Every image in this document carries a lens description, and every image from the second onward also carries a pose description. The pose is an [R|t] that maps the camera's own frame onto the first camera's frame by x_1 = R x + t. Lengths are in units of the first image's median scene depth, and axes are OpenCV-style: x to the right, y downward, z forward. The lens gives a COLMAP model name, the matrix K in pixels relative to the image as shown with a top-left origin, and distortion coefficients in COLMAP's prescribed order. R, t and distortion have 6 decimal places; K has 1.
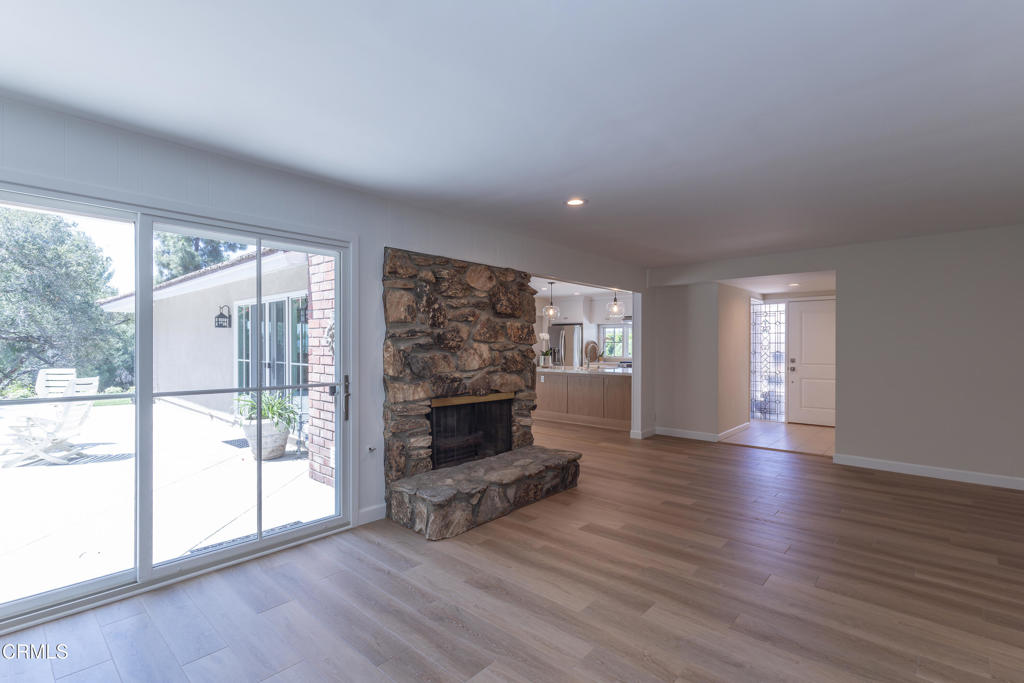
lens RADIAL K [[473.7, 0, 511.1], [0, 473.7, 347.7], [0, 0, 1]] dist [0.003329, 0.001136]
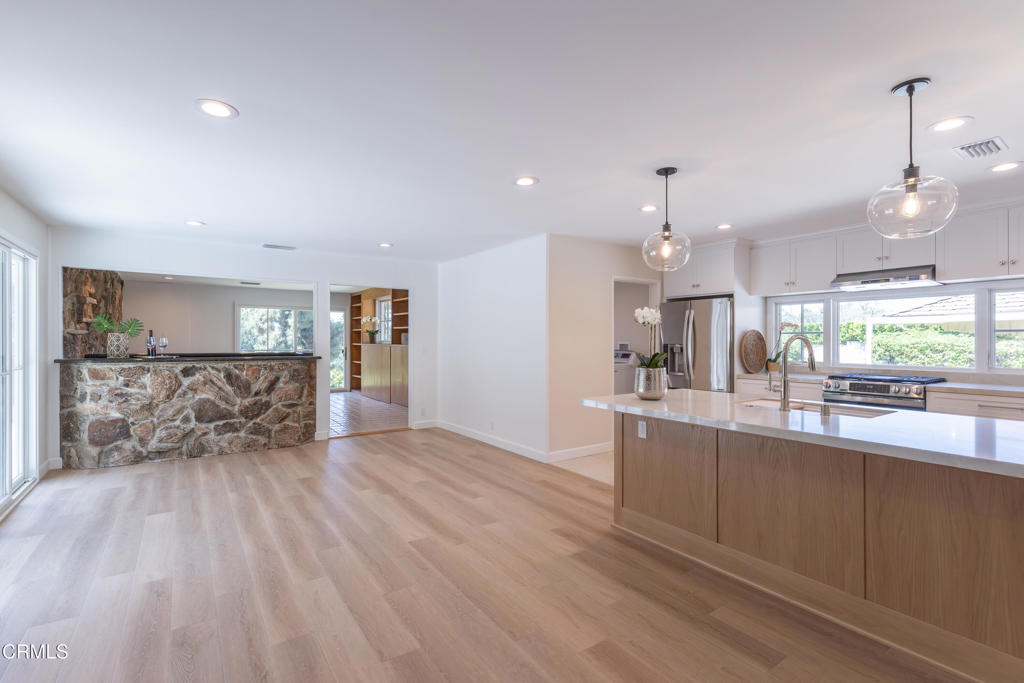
lens RADIAL K [[473.7, 0, 511.9], [0, 473.7, 343.6], [0, 0, 1]] dist [0.003329, 0.001136]
pose [[0.974619, 0.005465, -0.223802, 0.098075], [-0.005000, 0.999984, 0.002646, -0.001485], [0.223813, -0.001460, 0.974631, 1.213263]]
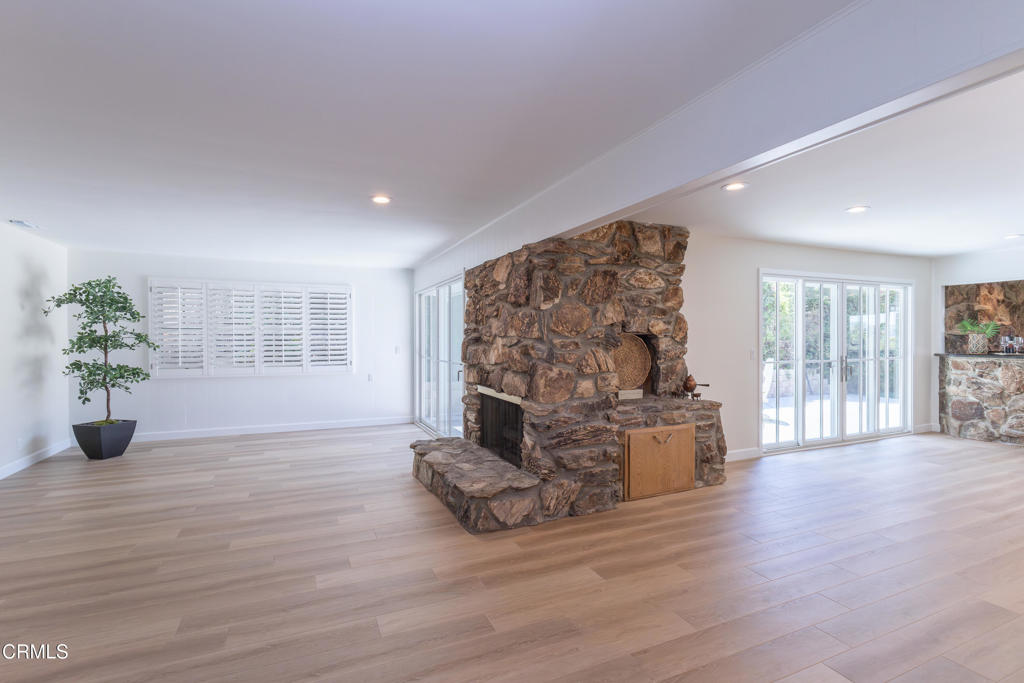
lens RADIAL K [[473.7, 0, 503.6], [0, 473.7, 345.9], [0, 0, 1]] dist [0.003329, 0.001136]
pose [[-0.408374, 0.015699, -0.912680, 0.812082], [0.001356, 0.999861, 0.016592, -0.008833], [0.912814, 0.005538, -0.408339, 1.397634]]
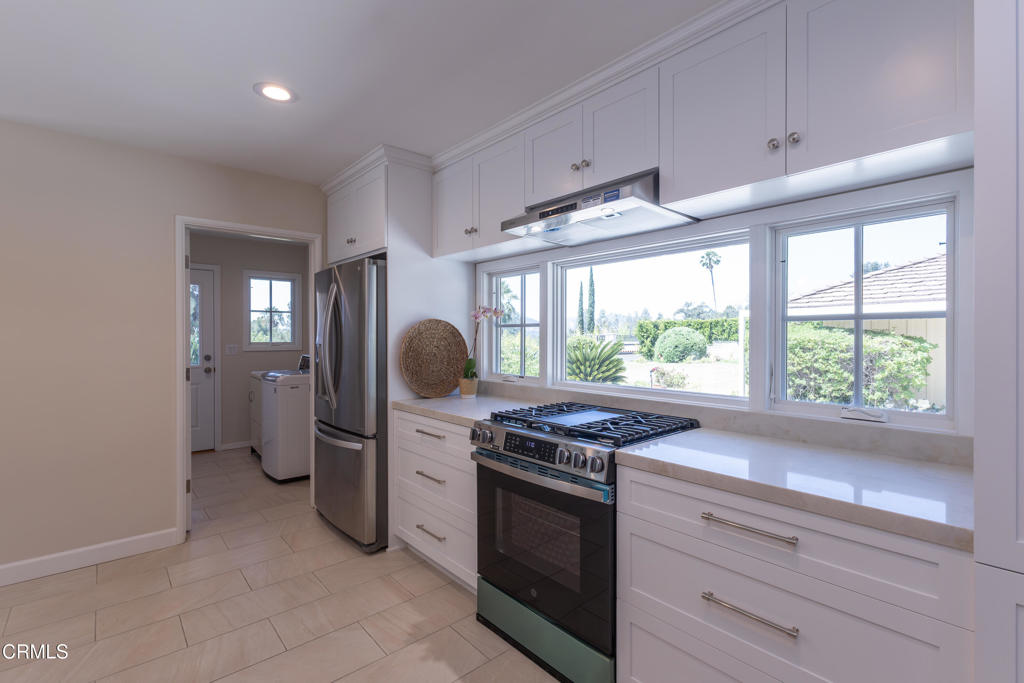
lens RADIAL K [[473.7, 0, 510.7], [0, 473.7, 338.2], [0, 0, 1]] dist [0.003329, 0.001136]
pose [[0.993566, 0.004130, -0.113181, 0.633656], [-0.004108, 0.999991, 0.000421, -0.010519], [0.113182, 0.000046, 0.993574, 1.907543]]
